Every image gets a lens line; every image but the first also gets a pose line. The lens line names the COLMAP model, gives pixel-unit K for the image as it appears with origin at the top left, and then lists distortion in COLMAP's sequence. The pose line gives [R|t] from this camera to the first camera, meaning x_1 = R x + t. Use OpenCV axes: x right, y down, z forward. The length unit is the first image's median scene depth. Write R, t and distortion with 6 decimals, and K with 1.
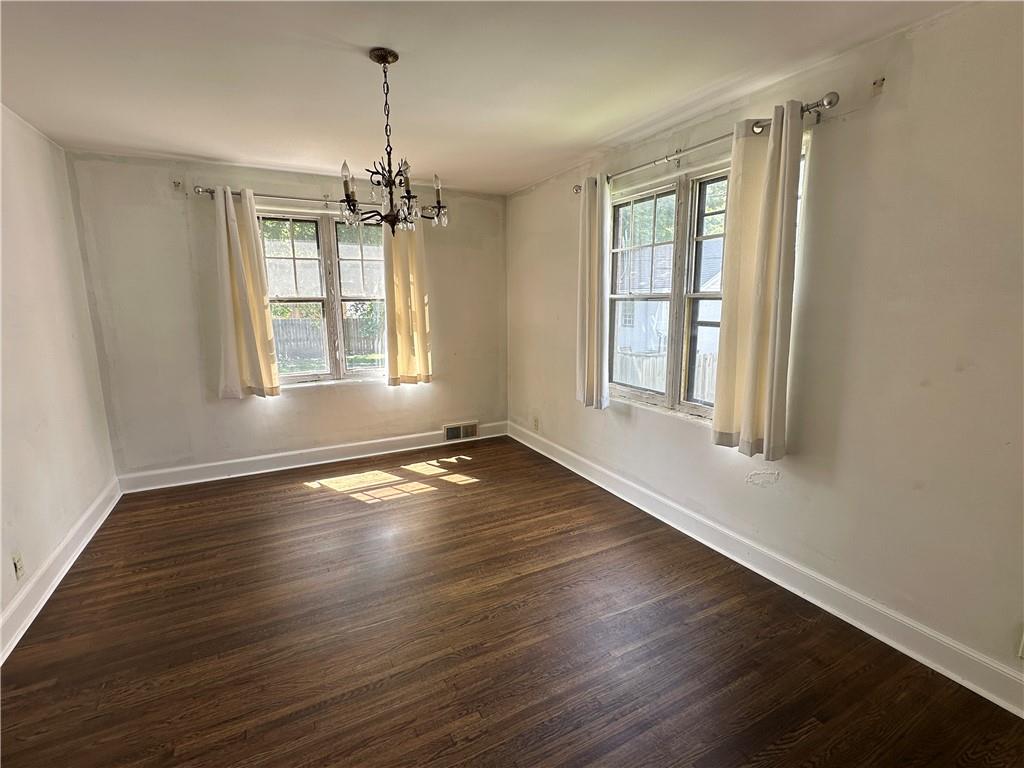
lens RADIAL K [[471.6, 0, 511.4], [0, 471.6, 381.6], [0, 0, 1]] dist [-0.003275, -0.000423]
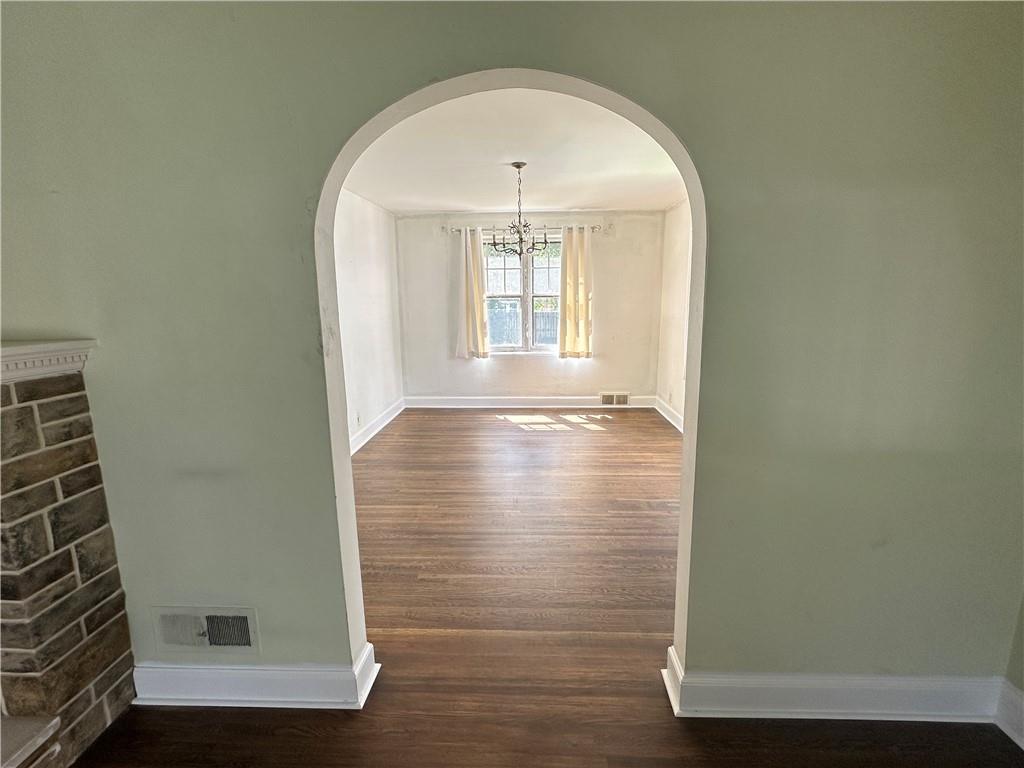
lens RADIAL K [[471.6, 0, 514.2], [0, 471.6, 383.0], [0, 0, 1]] dist [-0.003275, -0.000423]
pose [[0.867410, 0.088271, -0.489703, 0.329536], [-0.080897, 0.996063, 0.036252, 0.044701], [0.490975, 0.008170, 0.871135, -0.289802]]
